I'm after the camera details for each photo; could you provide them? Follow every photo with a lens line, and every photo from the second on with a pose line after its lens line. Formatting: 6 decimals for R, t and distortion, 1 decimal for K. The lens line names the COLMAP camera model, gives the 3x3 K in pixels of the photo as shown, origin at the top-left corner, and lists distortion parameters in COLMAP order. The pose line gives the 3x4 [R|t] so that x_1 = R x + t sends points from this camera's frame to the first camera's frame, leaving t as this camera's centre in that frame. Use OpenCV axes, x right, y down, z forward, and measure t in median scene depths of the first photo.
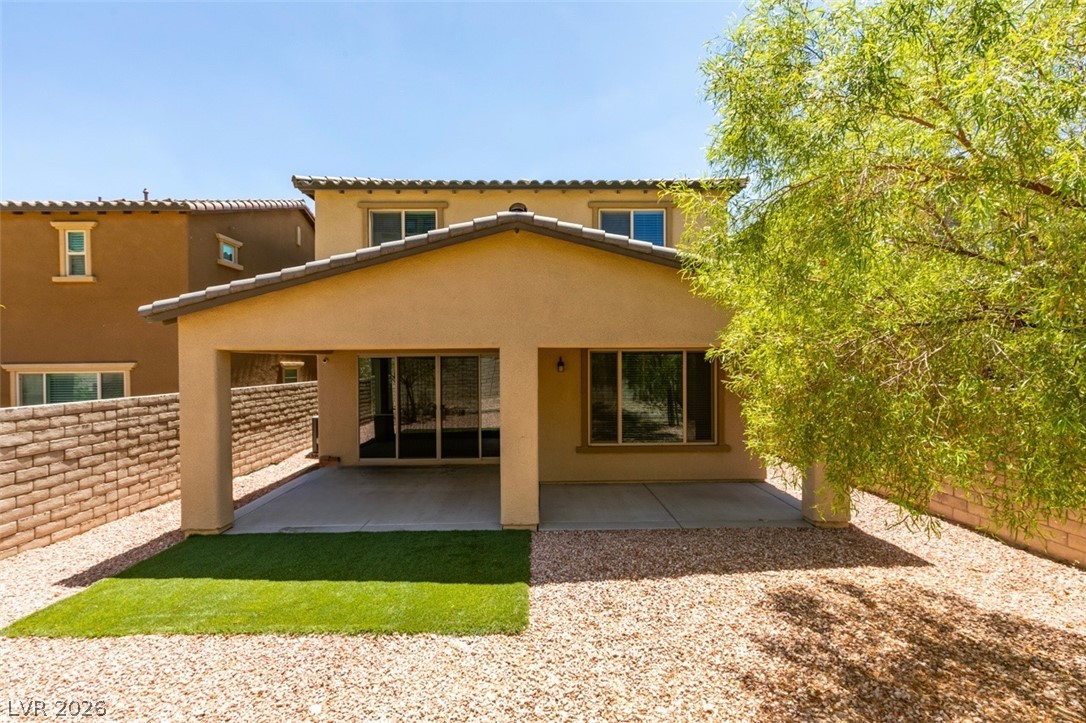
lens RADIAL K [[478.3, 0, 534.1], [0, 478.3, 363.0], [0, 0, 1]] dist [-0.001164, -0.000300]
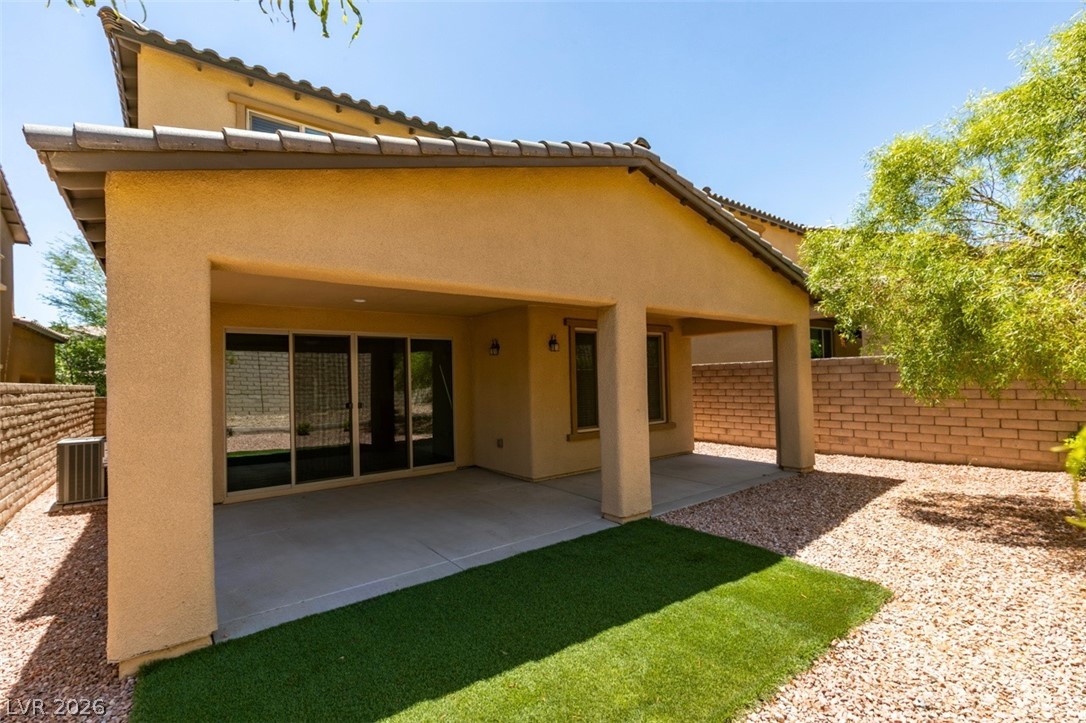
lens RADIAL K [[478.3, 0, 535.9], [0, 478.3, 363.9], [0, 0, 1]] dist [-0.001164, -0.000300]
pose [[0.808519, 0.007364, 0.588423, -0.675132], [0.017331, 0.999190, -0.036318, 0.100470], [-0.588214, 0.039561, 0.807737, 0.412213]]
